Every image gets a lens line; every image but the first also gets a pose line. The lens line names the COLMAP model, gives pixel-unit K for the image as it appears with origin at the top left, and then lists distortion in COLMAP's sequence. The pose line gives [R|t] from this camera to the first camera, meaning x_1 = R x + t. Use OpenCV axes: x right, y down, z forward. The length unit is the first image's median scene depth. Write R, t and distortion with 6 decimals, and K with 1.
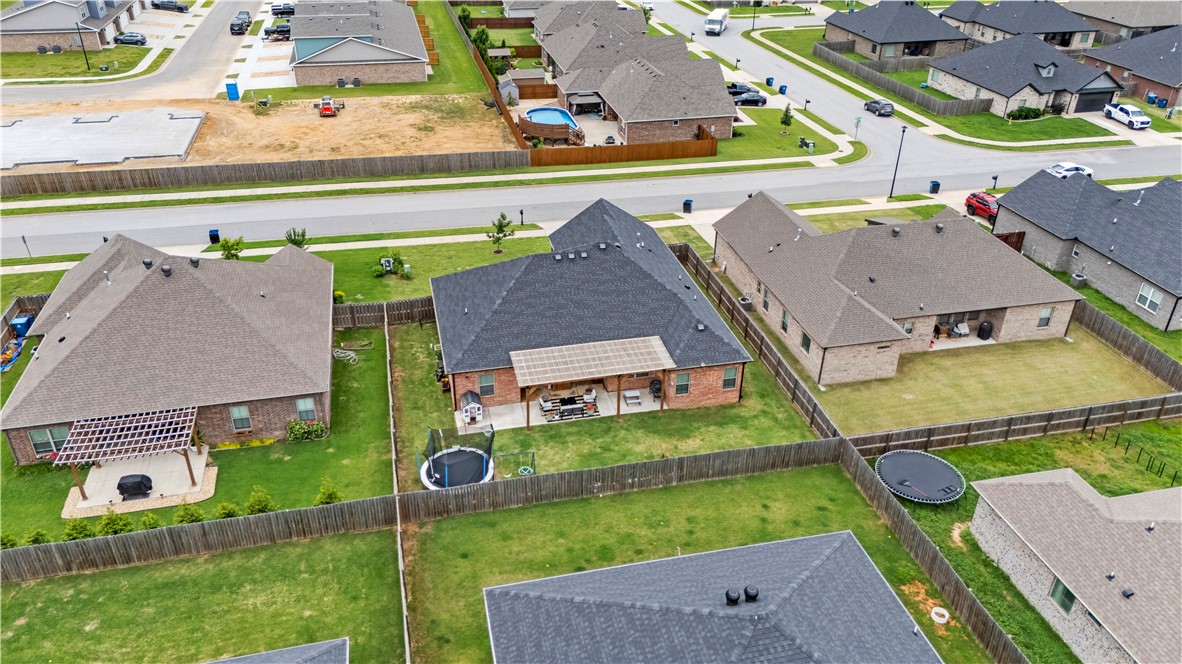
lens RADIAL K [[896.1, 0, 591.0], [0, 896.1, 332.0], [0, 0, 1]] dist [0.069538, -0.000765]
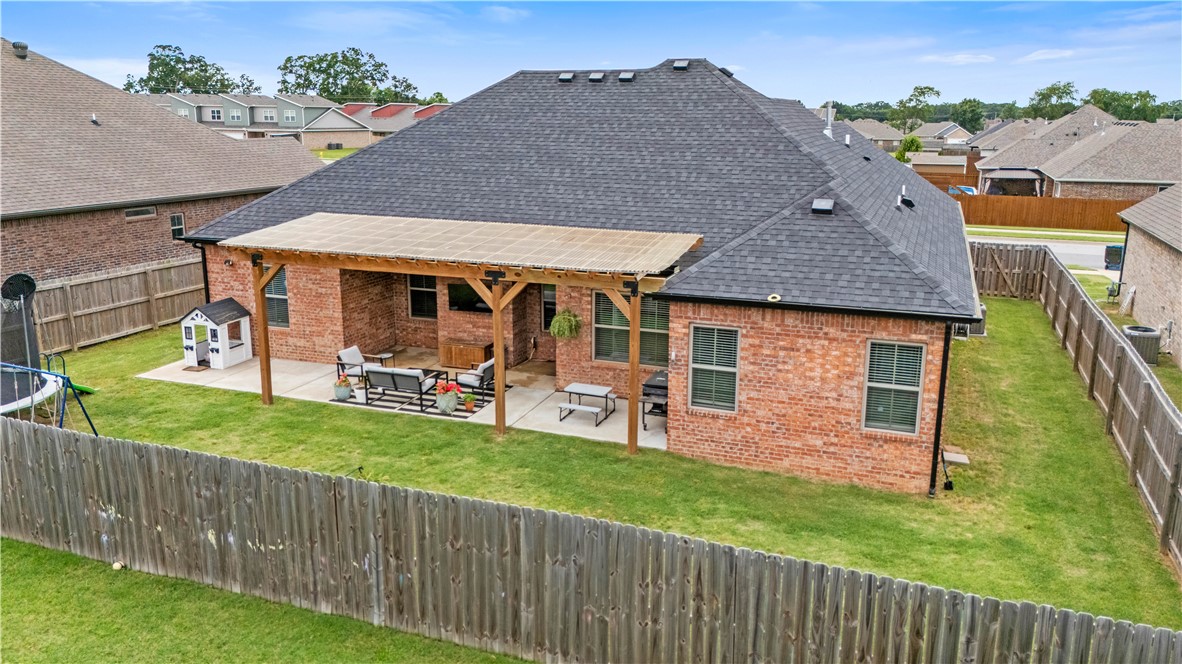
lens RADIAL K [[896.1, 0, 591.0], [0, 896.1, 332.0], [0, 0, 1]] dist [0.069538, -0.000765]
pose [[0.829122, 0.122727, -0.545430, 0.226384], [-0.285103, 0.932032, -0.223678, 0.123554], [0.480907, 0.340960, 0.807759, 0.735352]]
